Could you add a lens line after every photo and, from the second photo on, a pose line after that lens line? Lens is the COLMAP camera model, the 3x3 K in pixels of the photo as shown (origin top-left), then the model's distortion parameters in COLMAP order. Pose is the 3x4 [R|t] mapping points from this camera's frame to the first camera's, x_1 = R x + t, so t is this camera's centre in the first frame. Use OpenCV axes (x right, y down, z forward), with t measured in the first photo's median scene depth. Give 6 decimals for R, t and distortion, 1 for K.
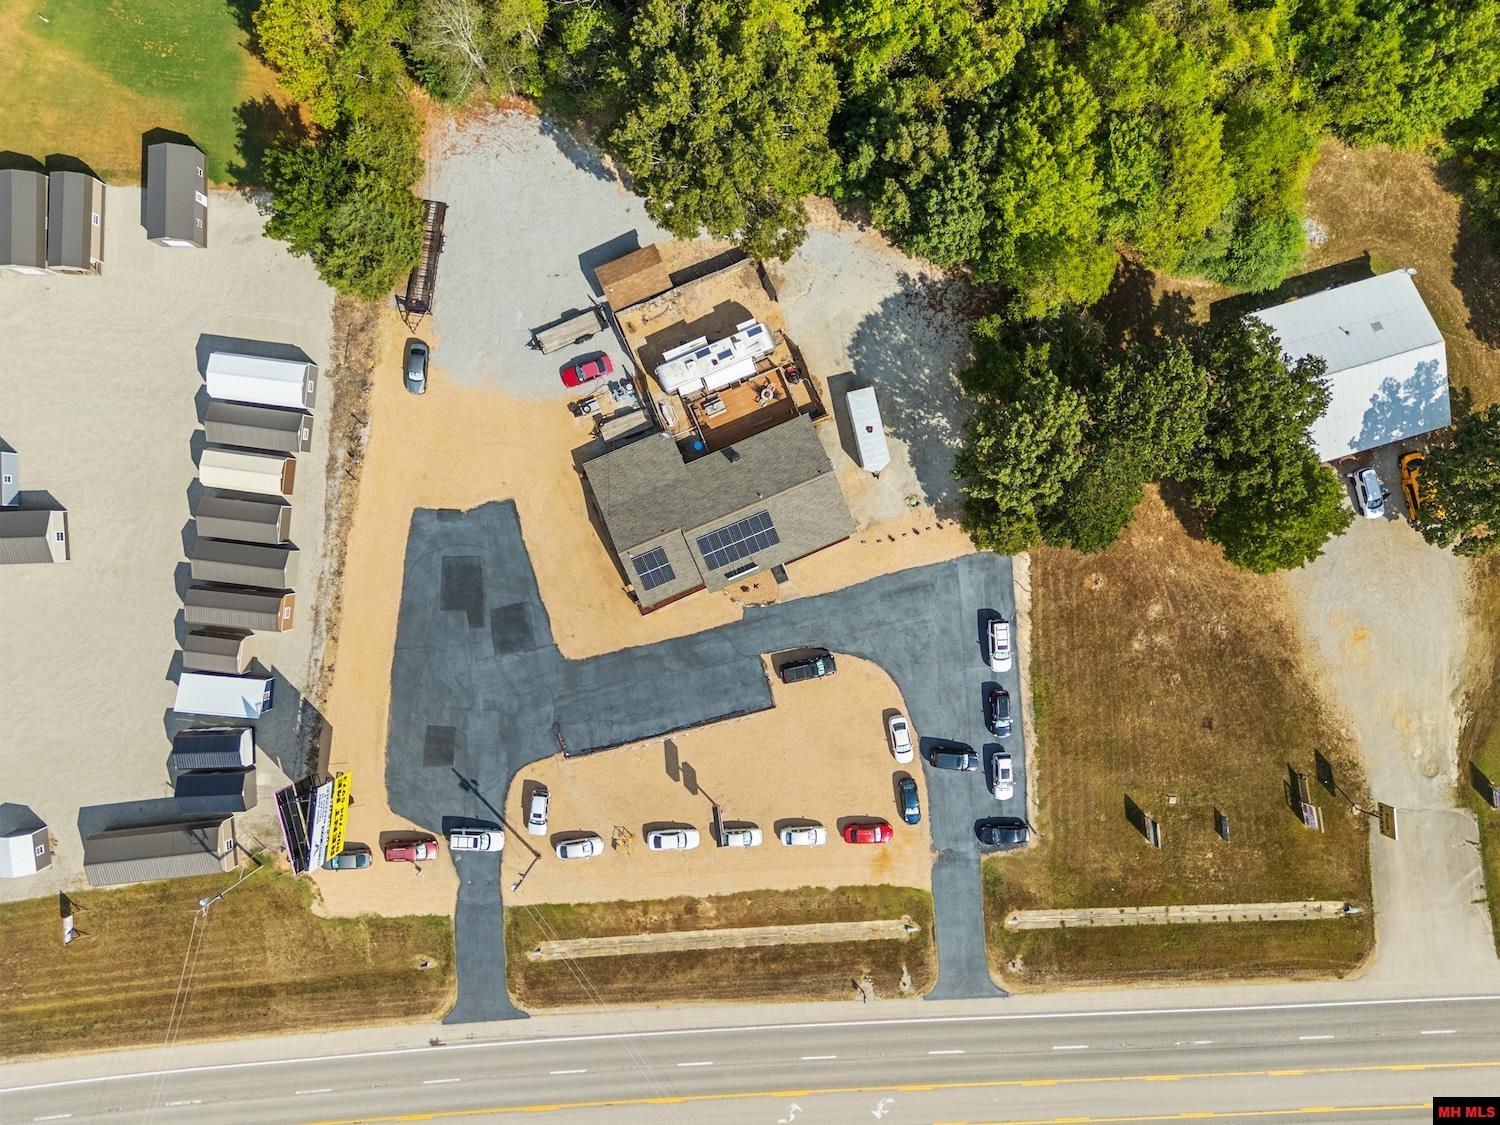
lens RADIAL K [[1095.6, 0, 757.6], [0, 1095.6, 569.9], [0, 0, 1]] dist [0.043393, -0.005141]
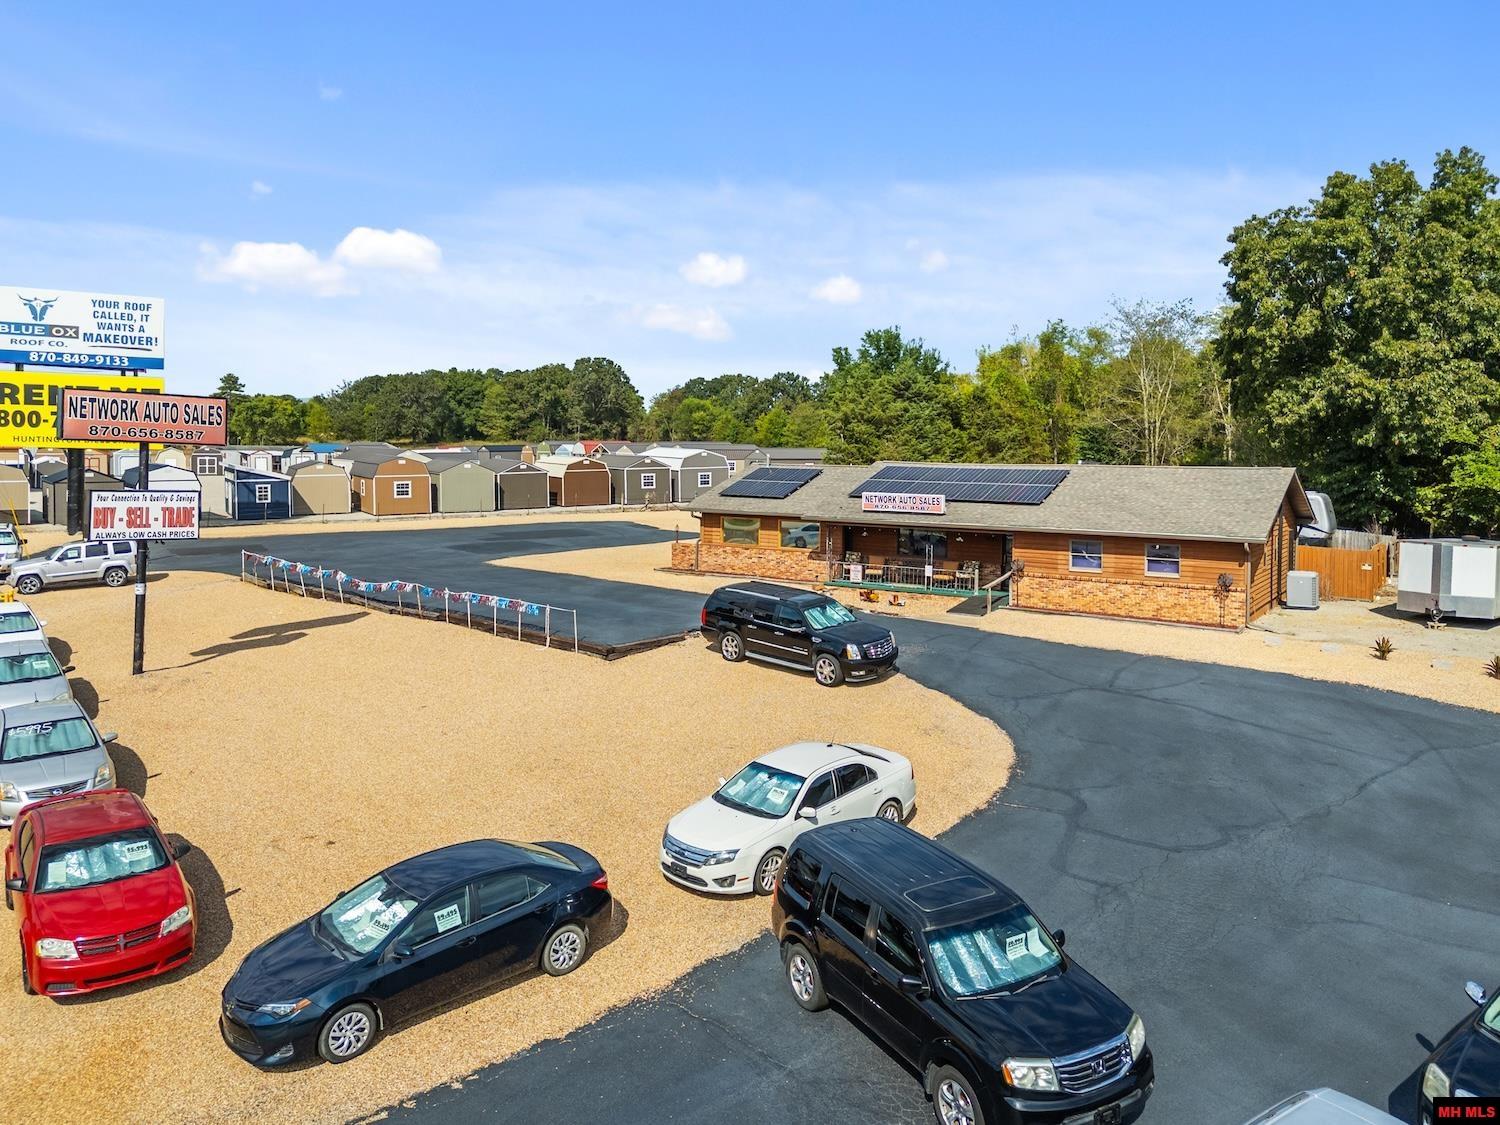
lens RADIAL K [[1140.3, 0, 752.0], [0, 1140.3, 471.2], [0, 0, 1]] dist [0.054932, -0.052710]
pose [[0.569438, 0.022512, -0.821726, 0.264248], [-0.822028, 0.011605, -0.569329, 0.255249], [-0.003280, 0.999679, 0.025114, 0.949834]]
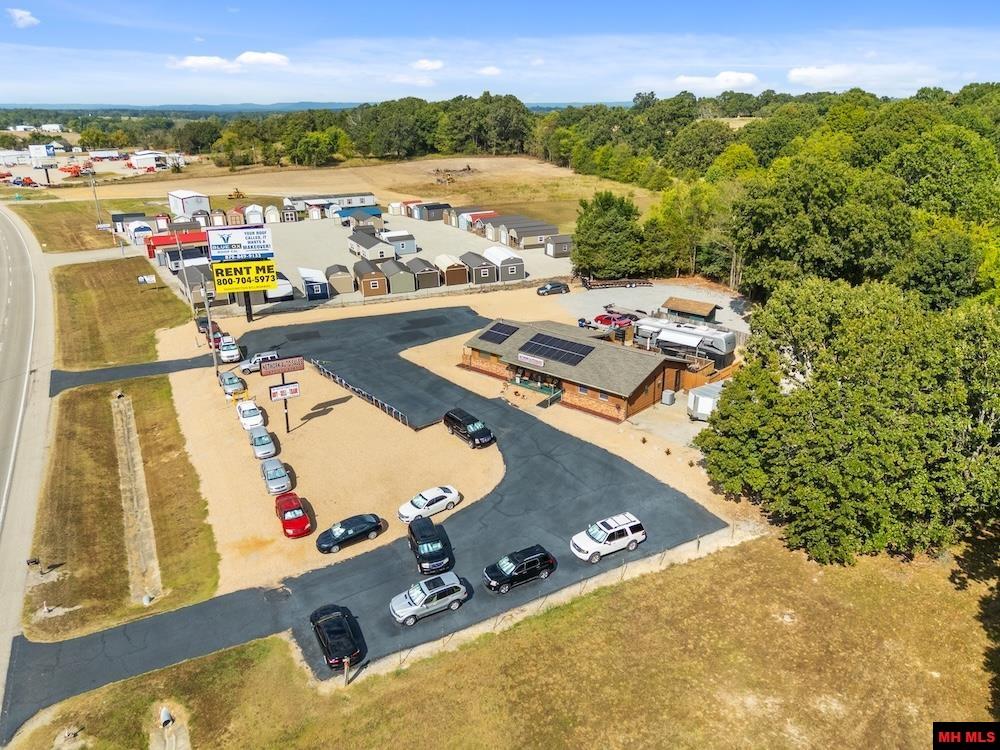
lens RADIAL K [[730.4, 0, 505.1], [0, 730.4, 379.9], [0, 0, 1]] dist [0.043393, -0.005141]
pose [[0.426456, 0.315220, -0.847804, 0.553072], [-0.904397, 0.163319, -0.394199, 0.291751], [0.014203, 0.934860, 0.354732, 0.746066]]
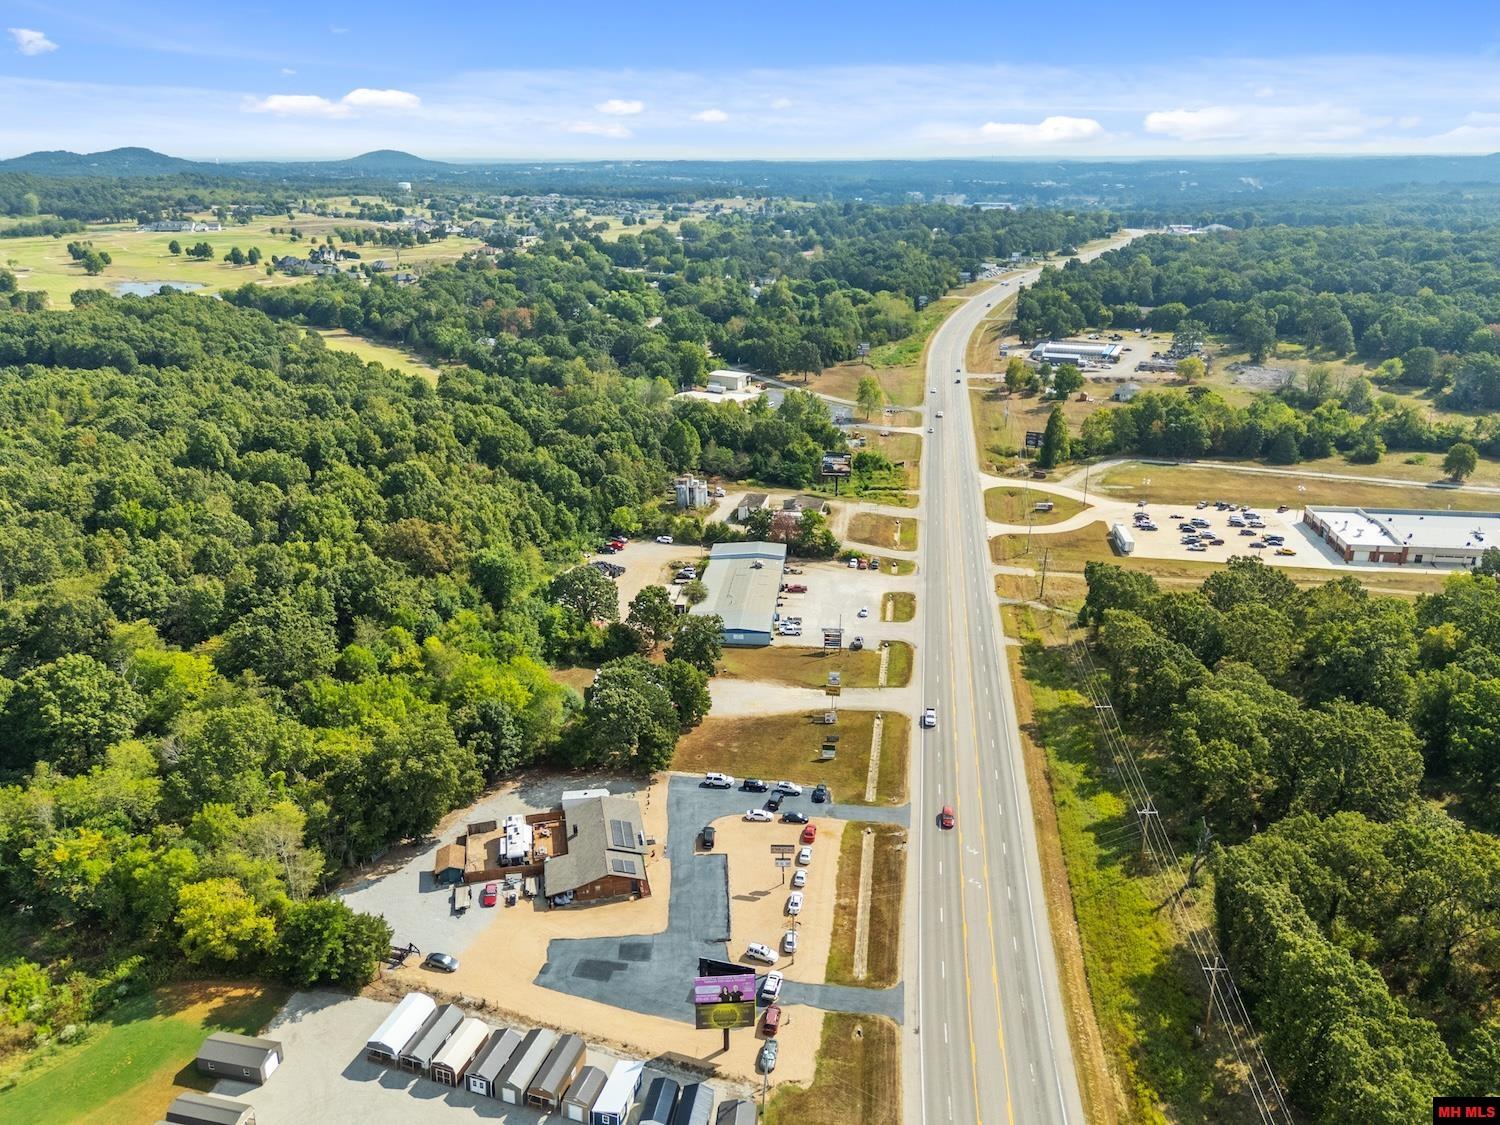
lens RADIAL K [[1095.6, 0, 757.6], [0, 1095.6, 569.9], [0, 0, 1]] dist [0.043393, -0.005141]
pose [[0.185454, -0.344989, 0.920103, -1.360228], [0.982602, 0.074635, -0.170066, 0.422424], [-0.010001, 0.935634, 0.352829, 0.008841]]
